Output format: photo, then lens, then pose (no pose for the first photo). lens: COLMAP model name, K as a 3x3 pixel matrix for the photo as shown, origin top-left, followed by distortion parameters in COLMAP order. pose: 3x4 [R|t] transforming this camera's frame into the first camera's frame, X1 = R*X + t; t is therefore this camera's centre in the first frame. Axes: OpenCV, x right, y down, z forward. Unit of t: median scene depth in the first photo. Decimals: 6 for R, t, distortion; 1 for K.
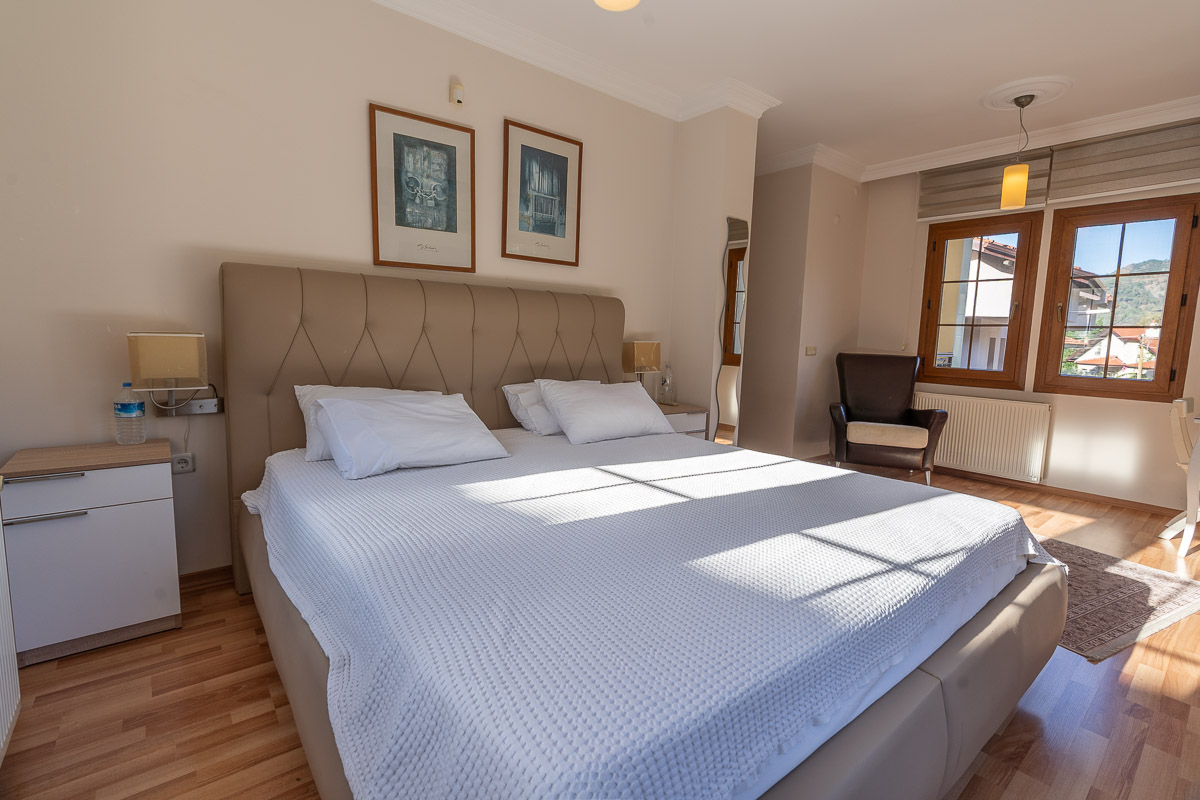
lens RADIAL K [[541.5, 0, 598.5], [0, 541.5, 395.5], [0, 0, 1]] dist [-0.005163, 0.000019]
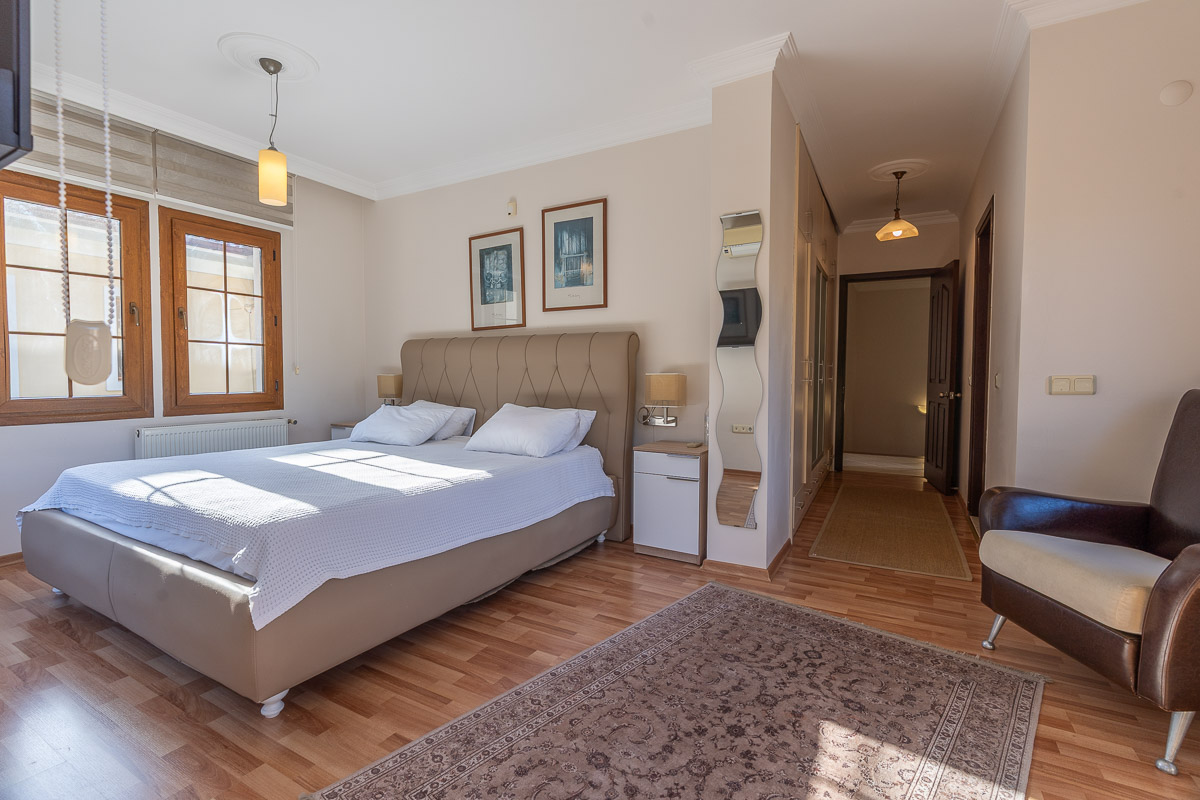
lens RADIAL K [[541.5, 0, 598.5], [0, 541.5, 395.5], [0, 0, 1]] dist [-0.005163, 0.000019]
pose [[0.367648, 0.016812, -0.929813, 1.083554], [-0.087060, 0.996068, -0.016413, -0.043522], [0.925881, 0.086984, 0.367666, 0.652528]]
